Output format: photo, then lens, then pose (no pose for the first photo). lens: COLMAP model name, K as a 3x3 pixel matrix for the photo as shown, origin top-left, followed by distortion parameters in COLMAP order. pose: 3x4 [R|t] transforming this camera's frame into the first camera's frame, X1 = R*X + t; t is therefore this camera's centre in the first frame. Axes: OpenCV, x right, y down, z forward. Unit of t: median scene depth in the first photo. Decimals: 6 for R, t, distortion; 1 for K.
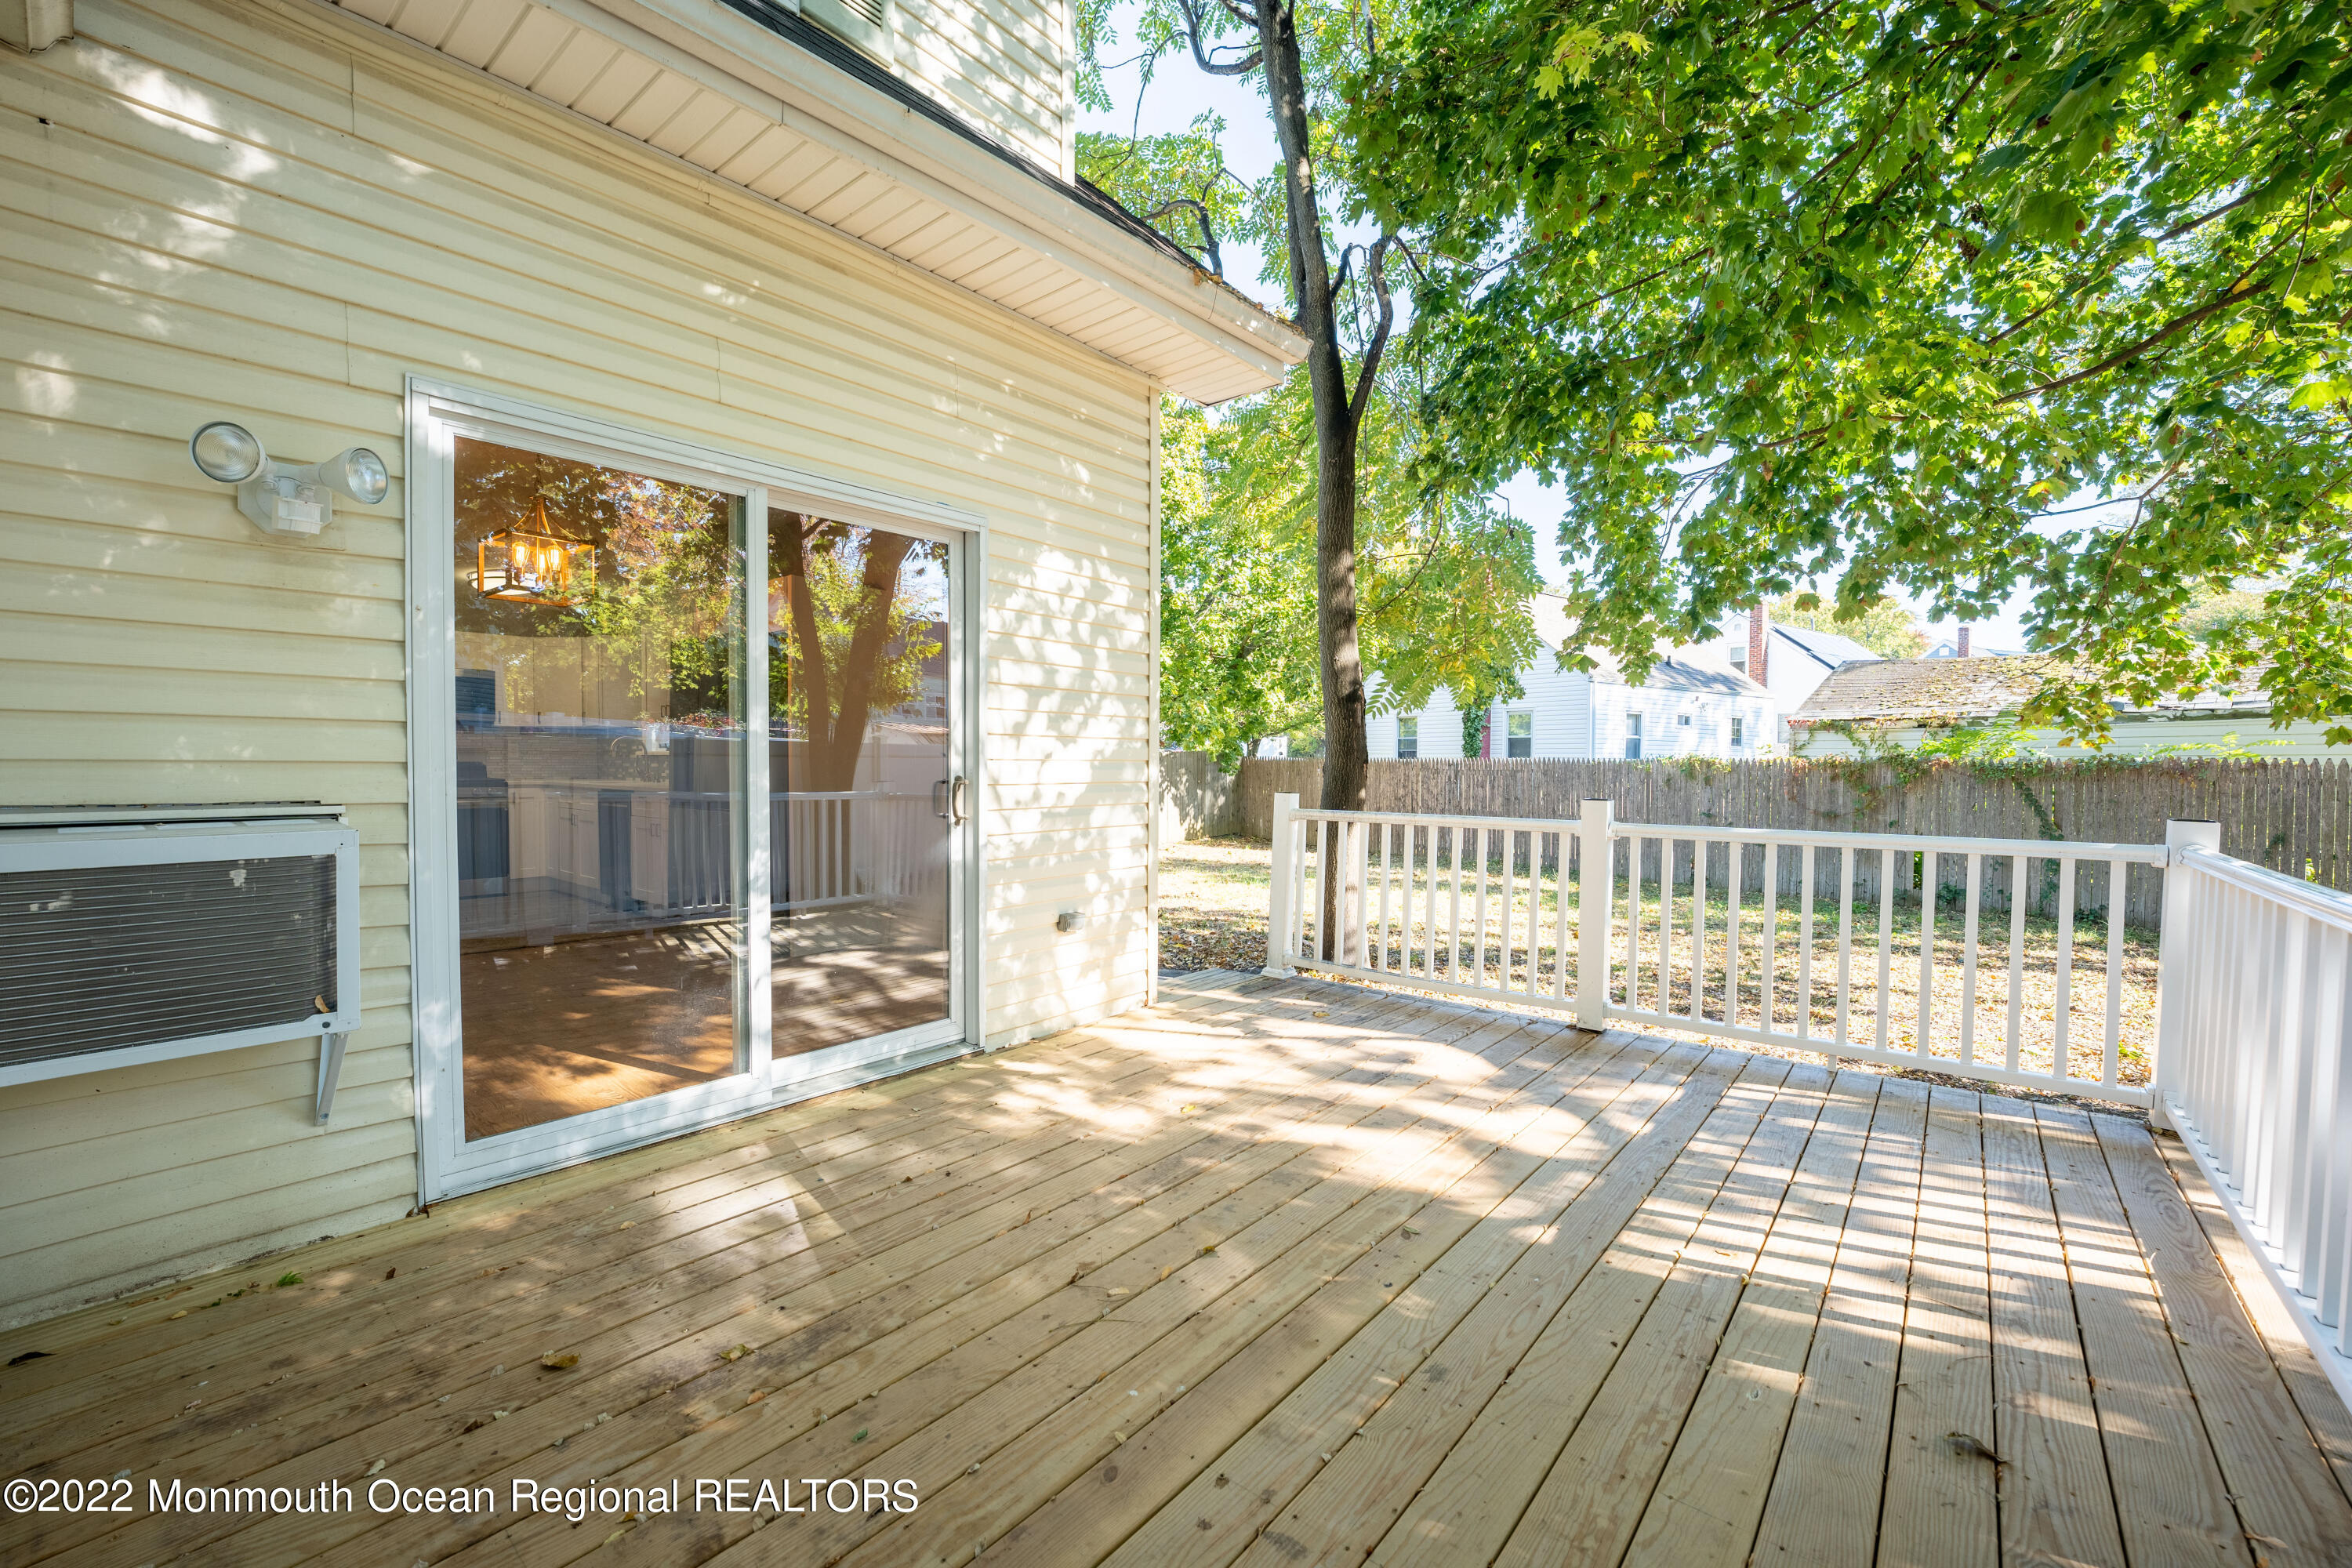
lens RADIAL K [[936.0, 0, 1170.2], [0, 936.0, 759.6], [0, 0, 1]] dist [0.000234, -0.000119]
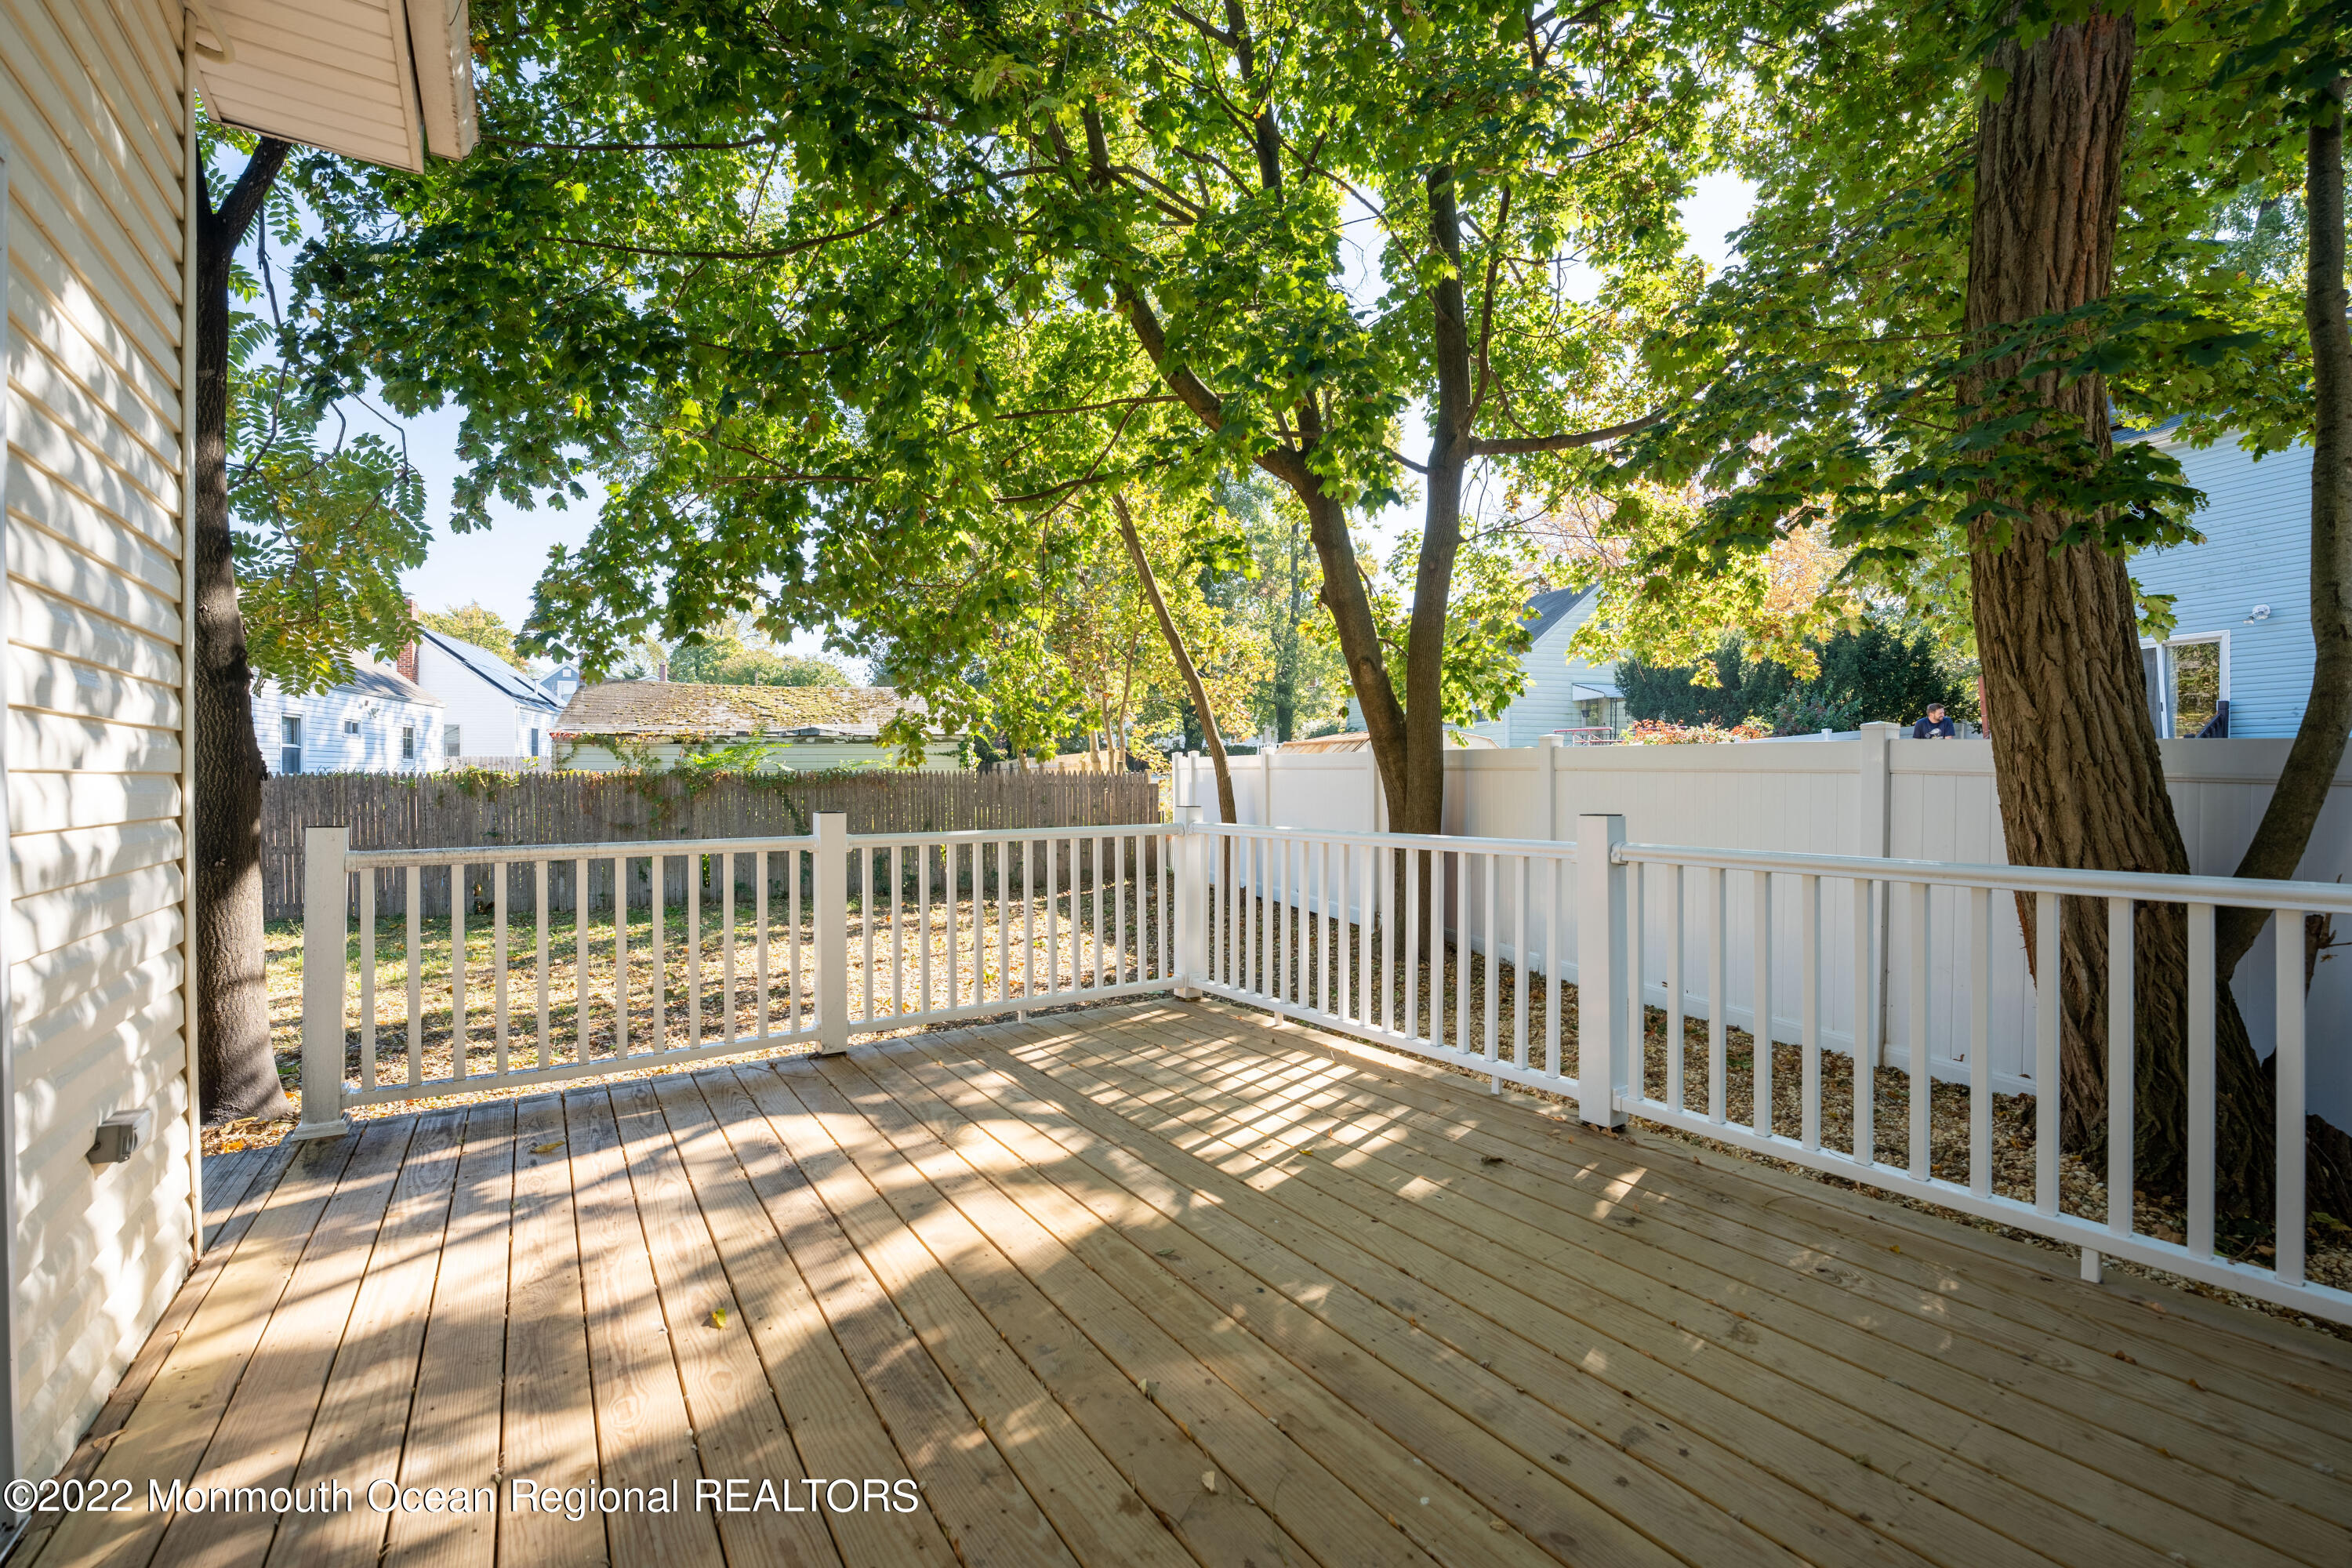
lens RADIAL K [[948.6, 0, 1176.0], [0, 948.6, 784.0], [0, 0, 1]] dist [-0.023918, 0.000160]
pose [[0.284731, -0.011537, 0.958538, -0.456572], [0.001356, 0.999931, 0.011633, 0.005355], [-0.958607, -0.002012, 0.284727, 0.494964]]
